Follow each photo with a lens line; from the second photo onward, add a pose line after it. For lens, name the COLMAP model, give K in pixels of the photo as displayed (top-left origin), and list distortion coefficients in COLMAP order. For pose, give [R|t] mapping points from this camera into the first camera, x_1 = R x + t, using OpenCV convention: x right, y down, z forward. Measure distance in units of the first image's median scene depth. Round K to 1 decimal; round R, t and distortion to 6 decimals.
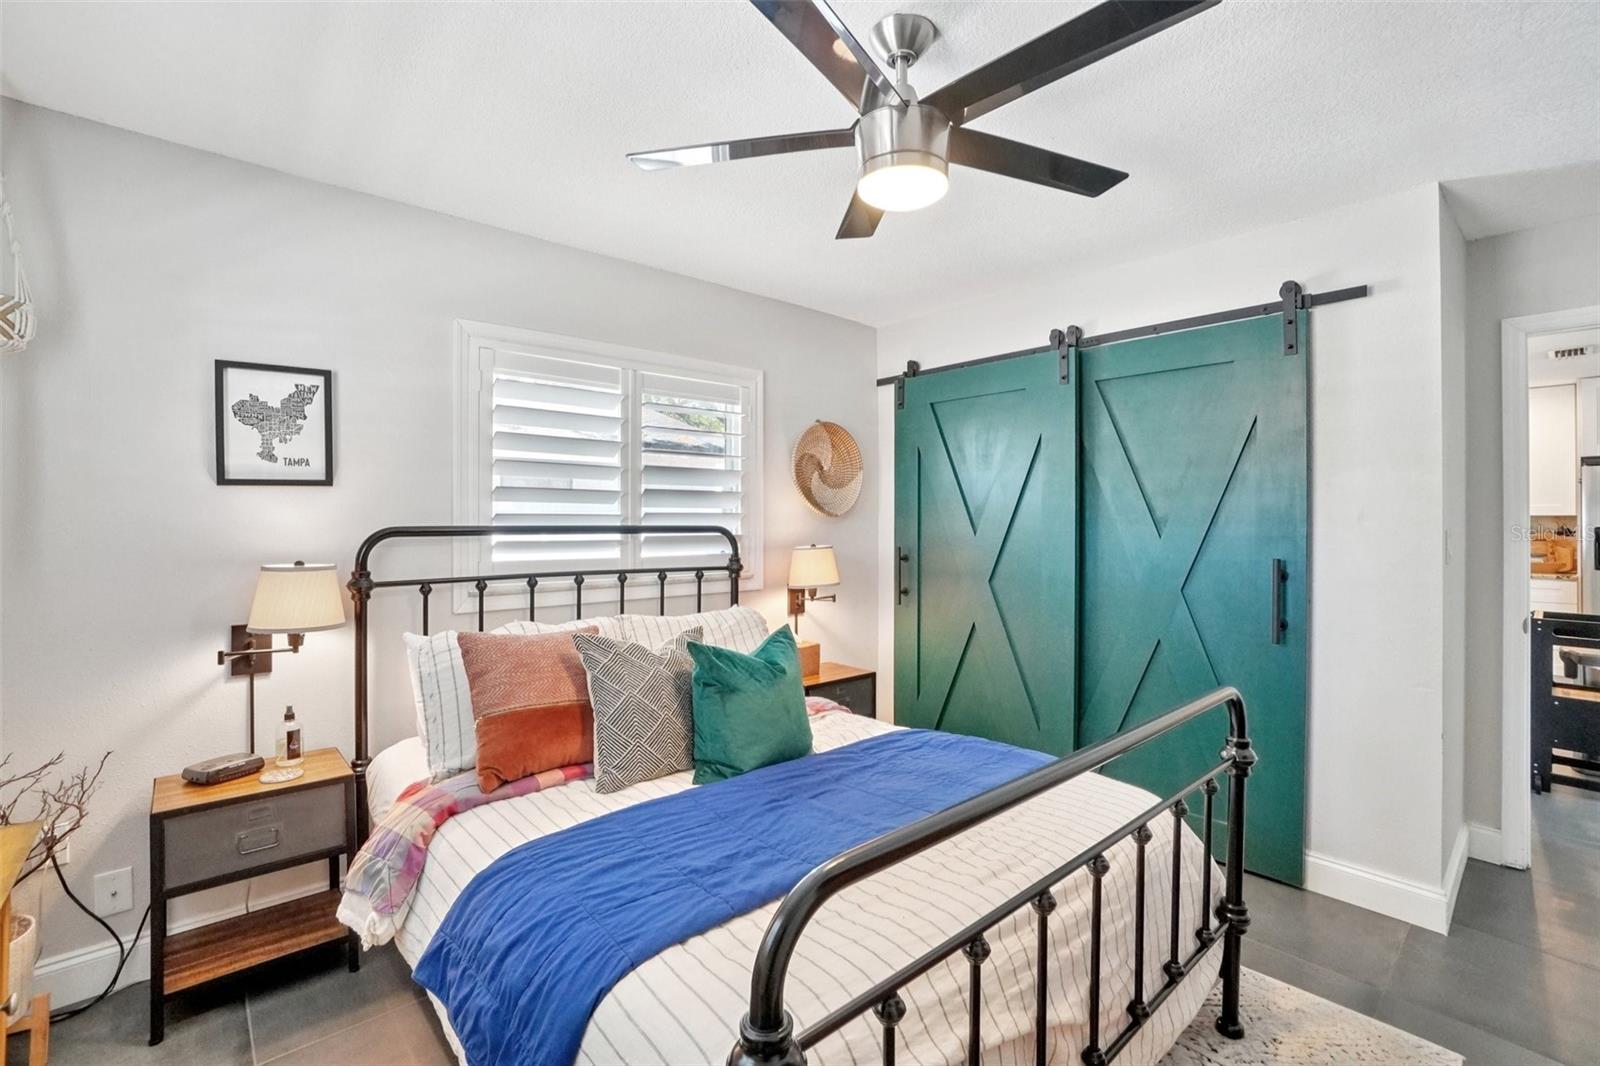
lens RADIAL K [[707.8, 0, 805.3], [0, 707.8, 519.1], [0, 0, 1]] dist [-0.062874, 0.023804]
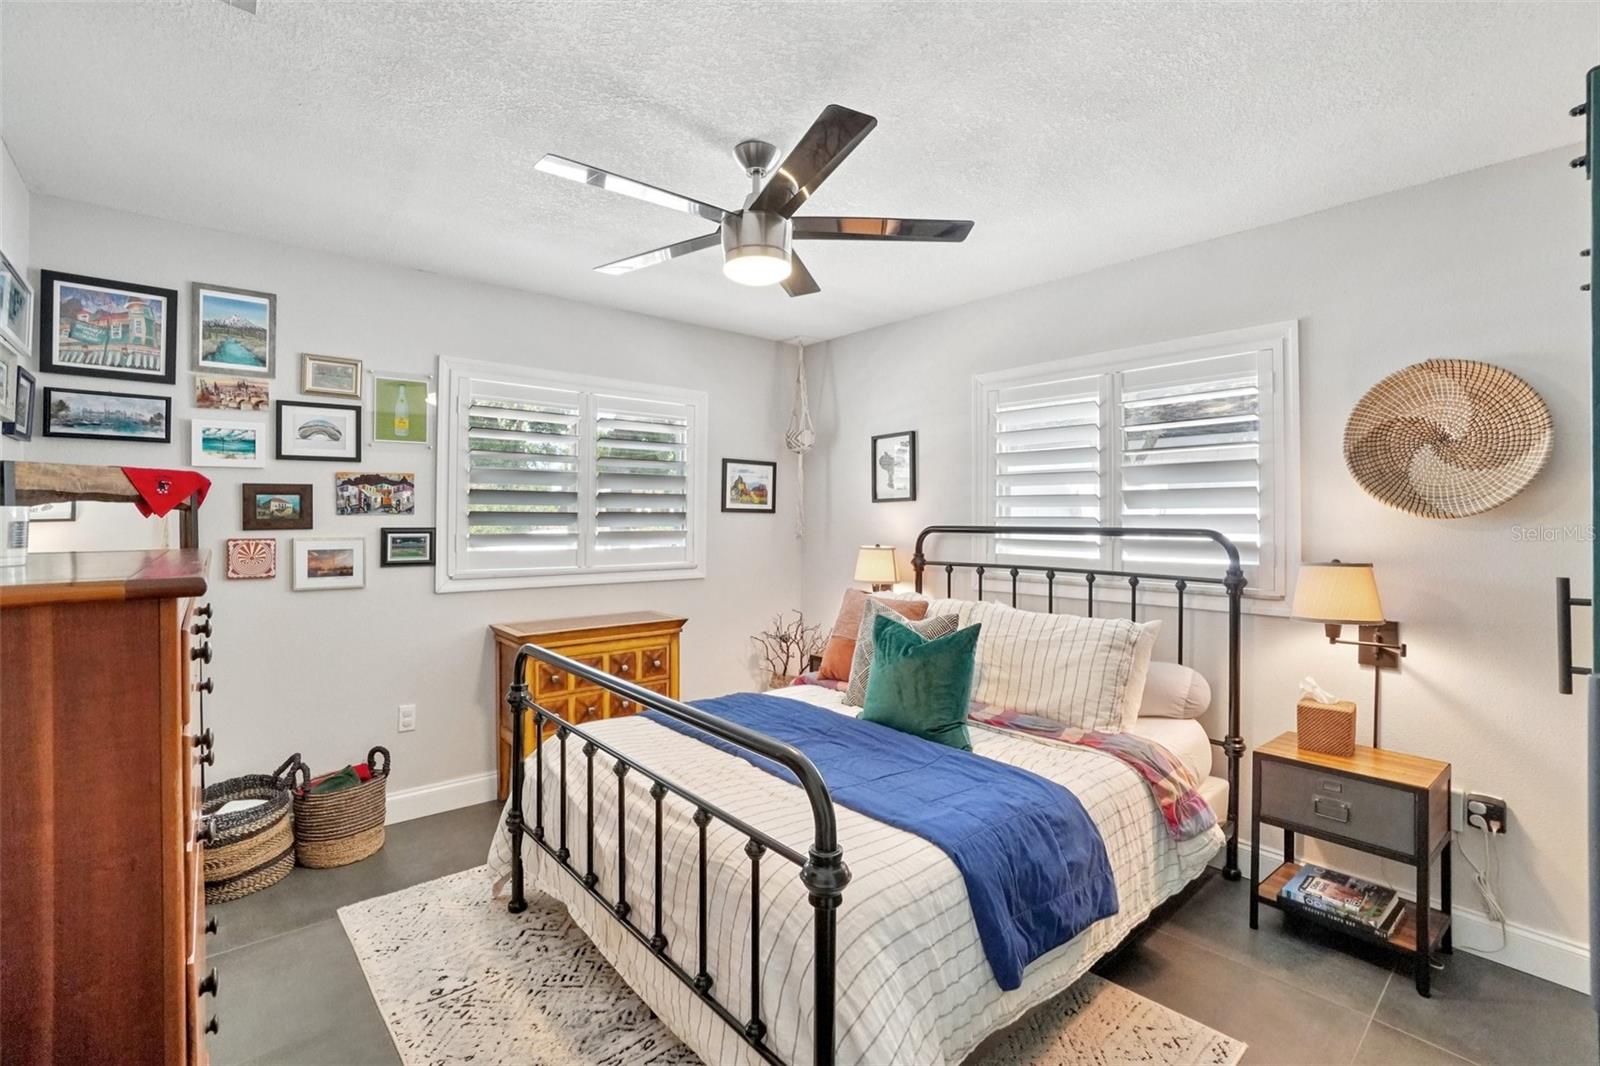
lens RADIAL K [[724.5, 0, 797.3], [0, 724.5, 498.5], [0, 0, 1]] dist [-0.066631, 0.025566]
pose [[-0.028817, -0.025026, -0.999271, 0.898065], [0.001819, 0.999684, -0.025088, -0.008789], [0.999583, -0.002541, -0.028762, 0.658589]]
